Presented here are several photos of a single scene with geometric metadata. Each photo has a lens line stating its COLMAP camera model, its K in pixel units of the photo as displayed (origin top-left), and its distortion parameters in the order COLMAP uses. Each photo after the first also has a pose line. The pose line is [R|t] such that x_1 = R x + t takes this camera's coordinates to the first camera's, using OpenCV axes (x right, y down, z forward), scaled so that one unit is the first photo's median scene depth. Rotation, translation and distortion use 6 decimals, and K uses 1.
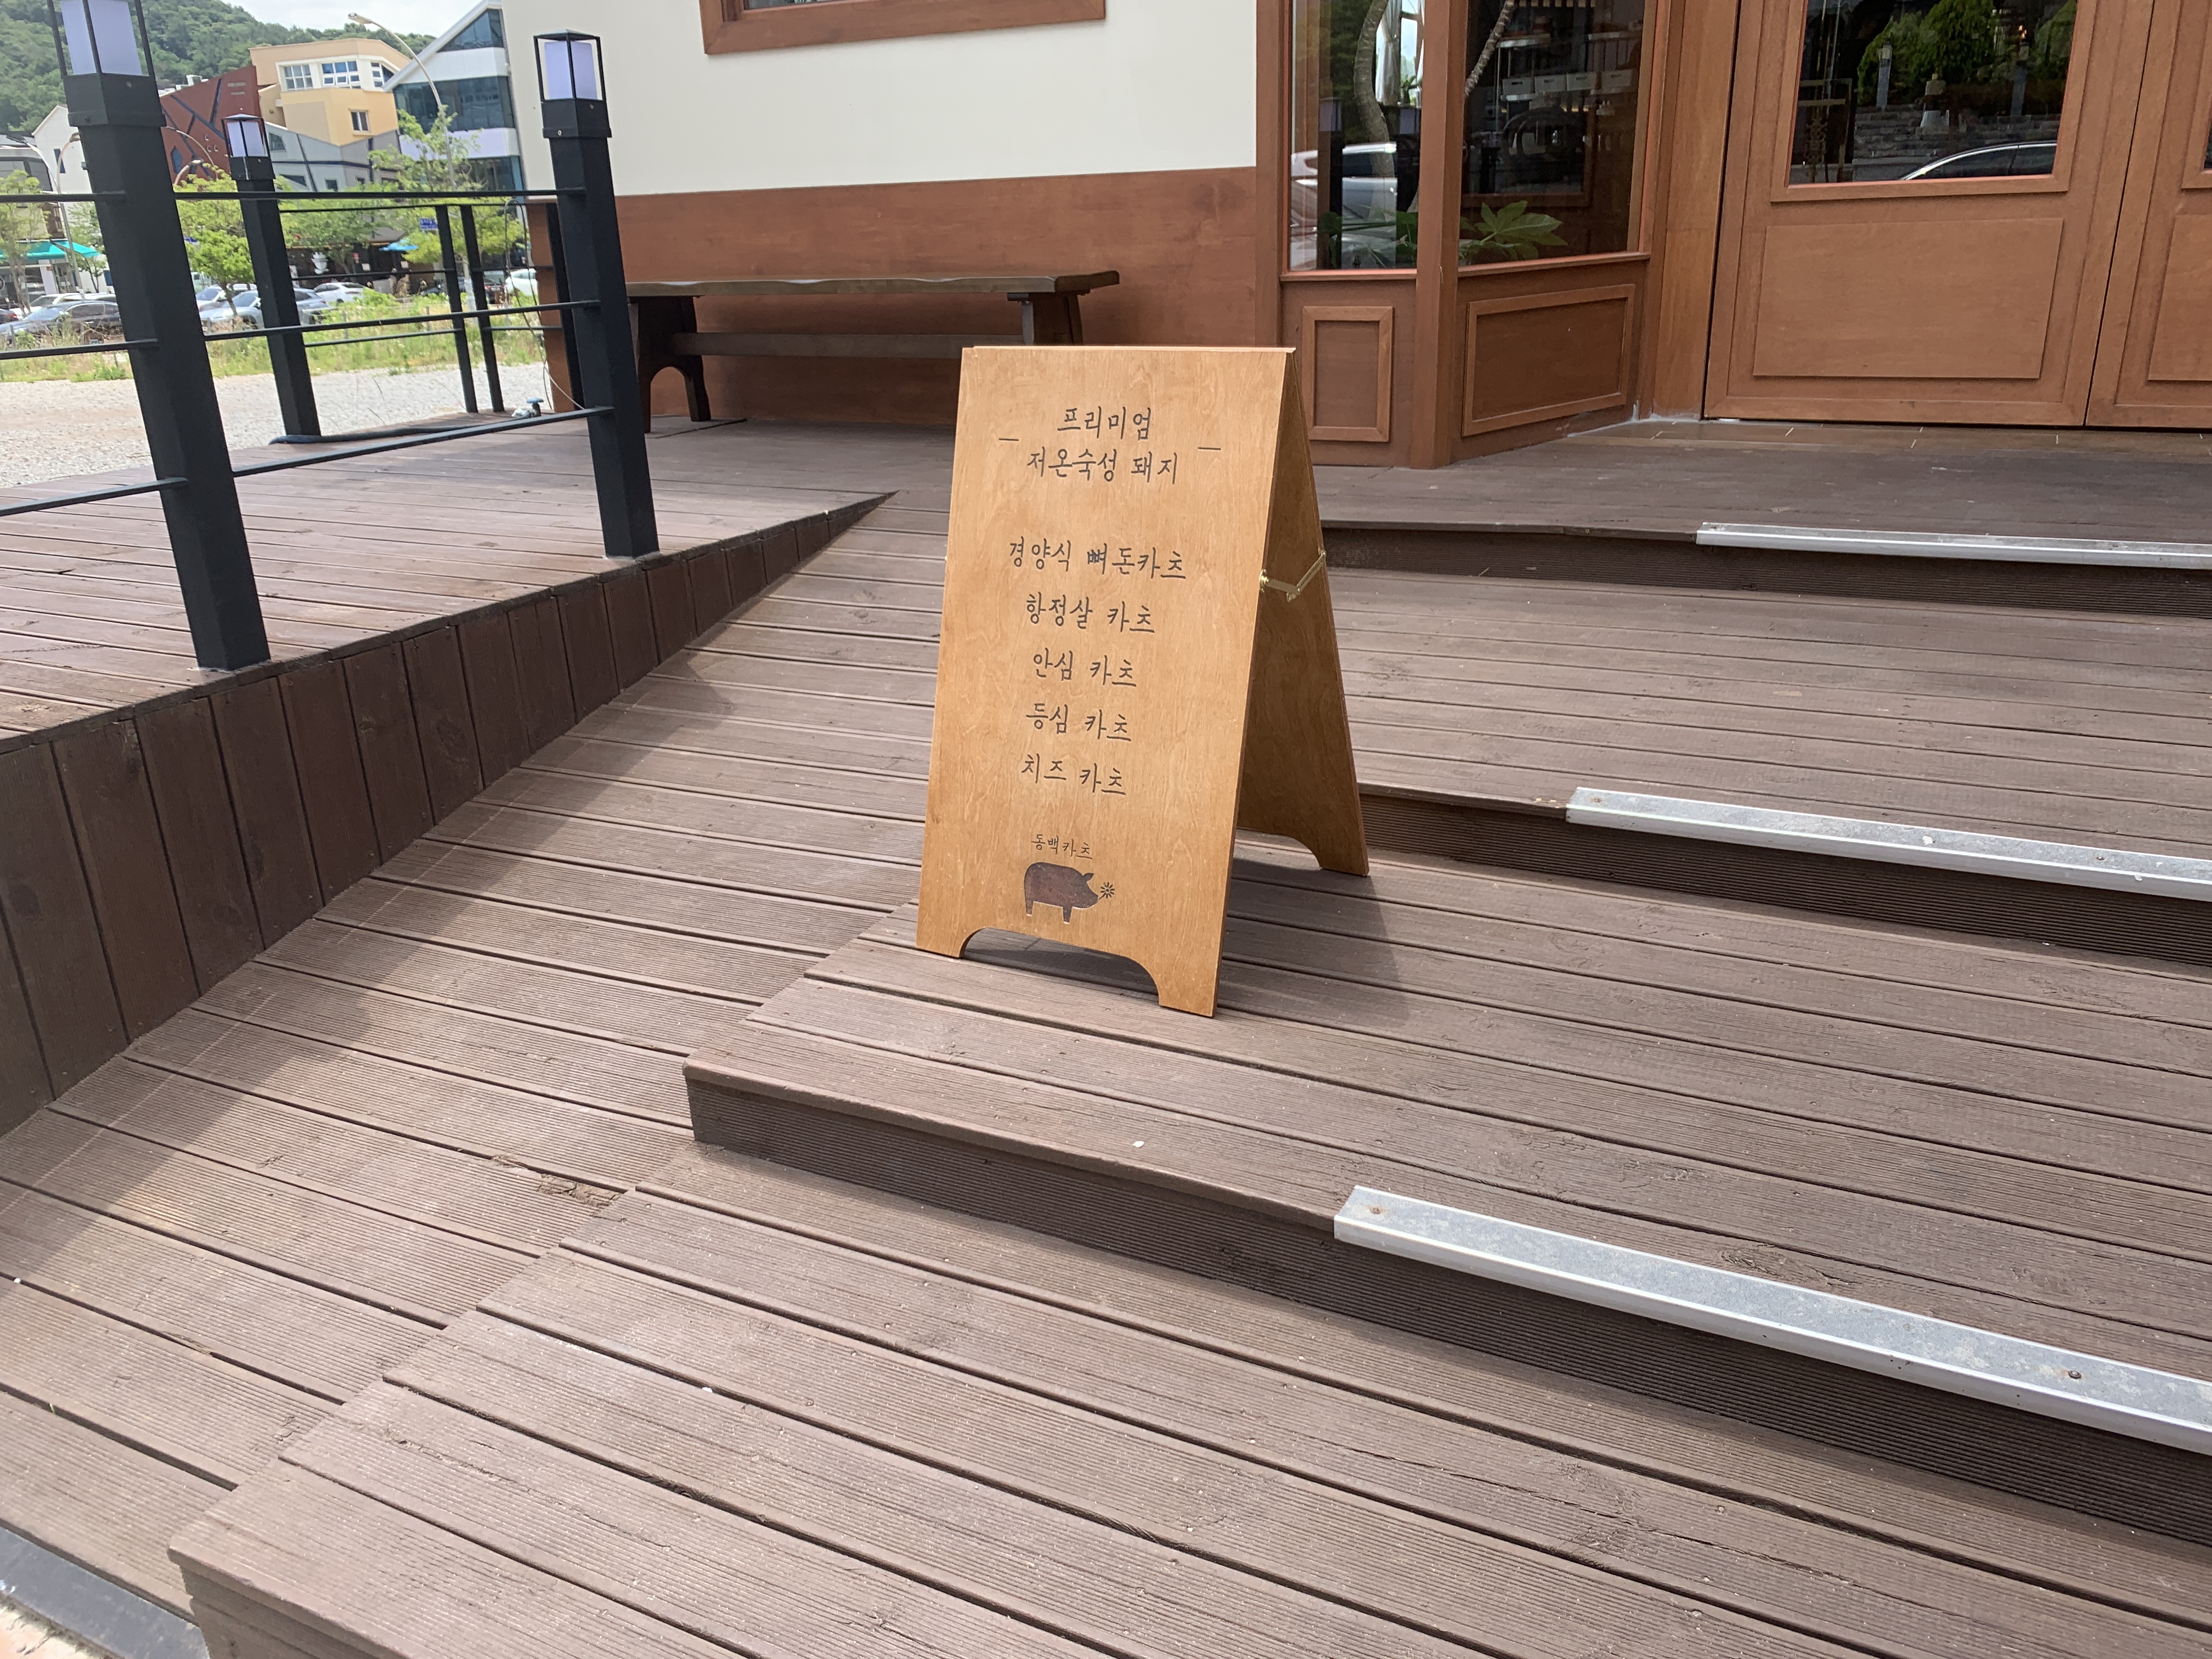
lens RADIAL K [[1714.3, 0, 1094.1], [0, 1714.3, 820.4], [0, 0, 1]] dist [0.006432, -0.000002]
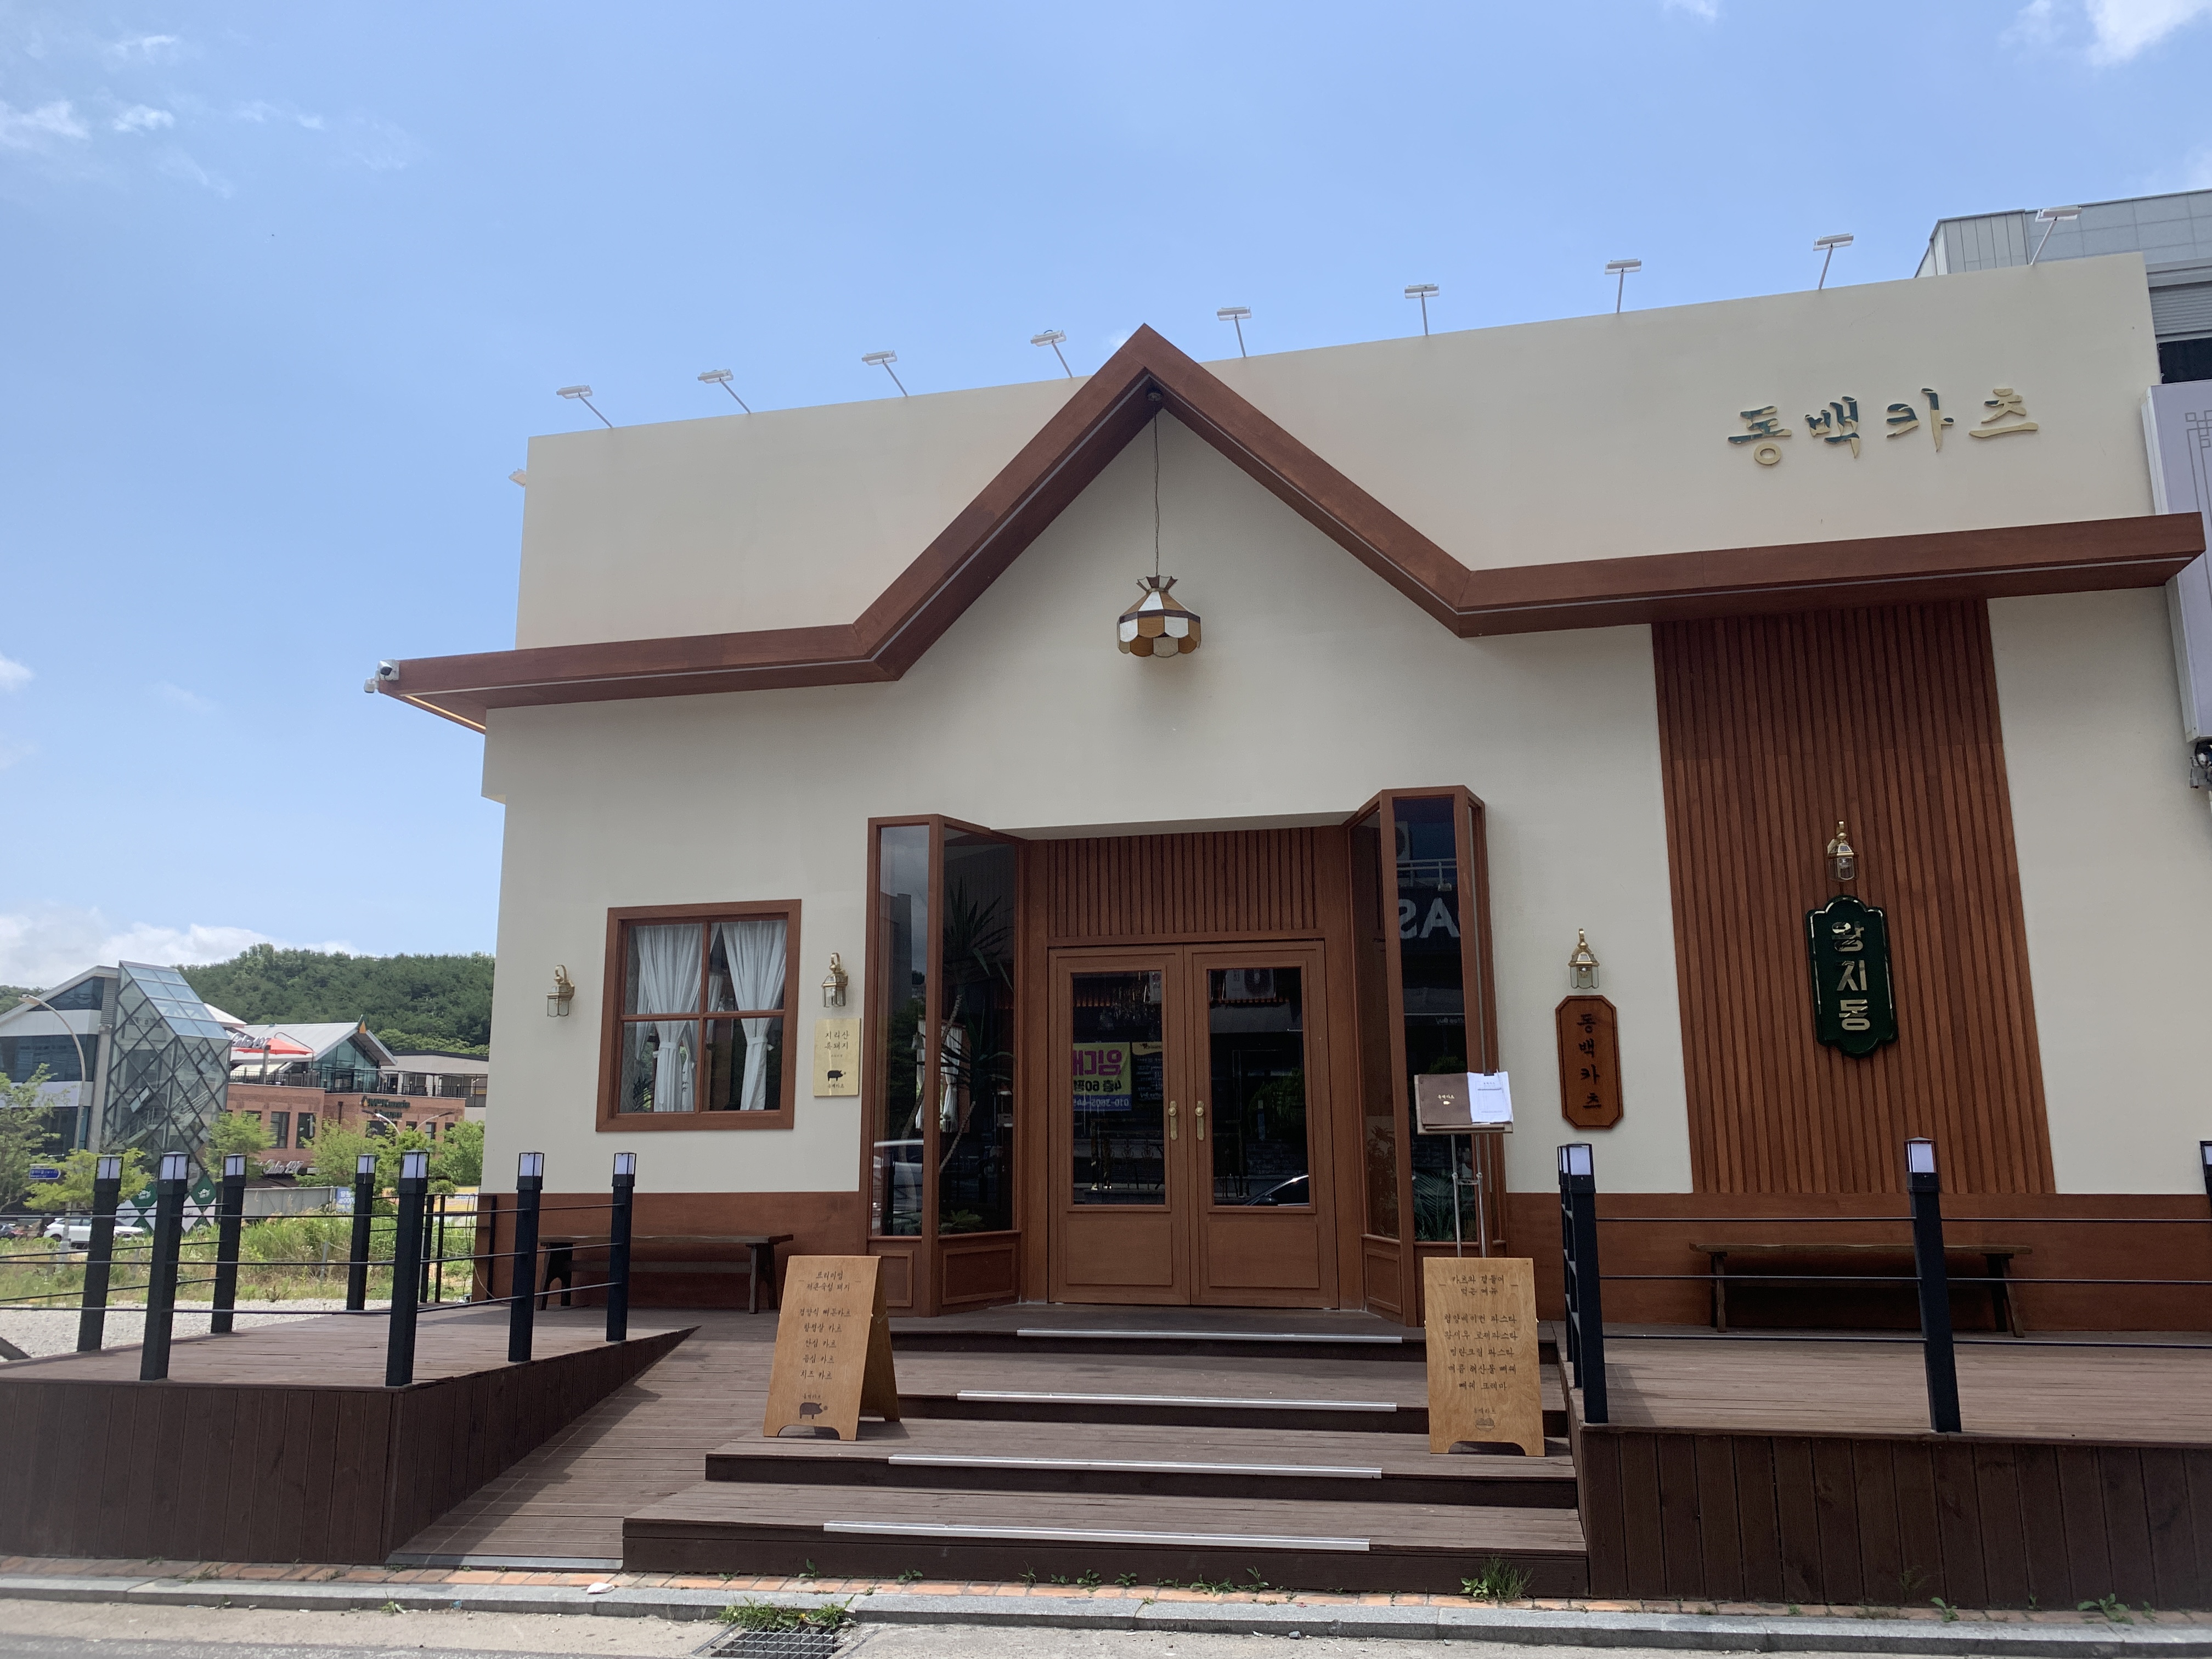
lens RADIAL K [[1714.3, 0, 1094.1], [0, 1714.3, 820.4], [0, 0, 1]] dist [0.006432, -0.000002]
pose [[0.968350, 0.077018, 0.237417, -0.220386], [0.057221, 0.857366, -0.511516, 0.478096], [-0.242949, 0.508912, 0.825824, -1.517548]]
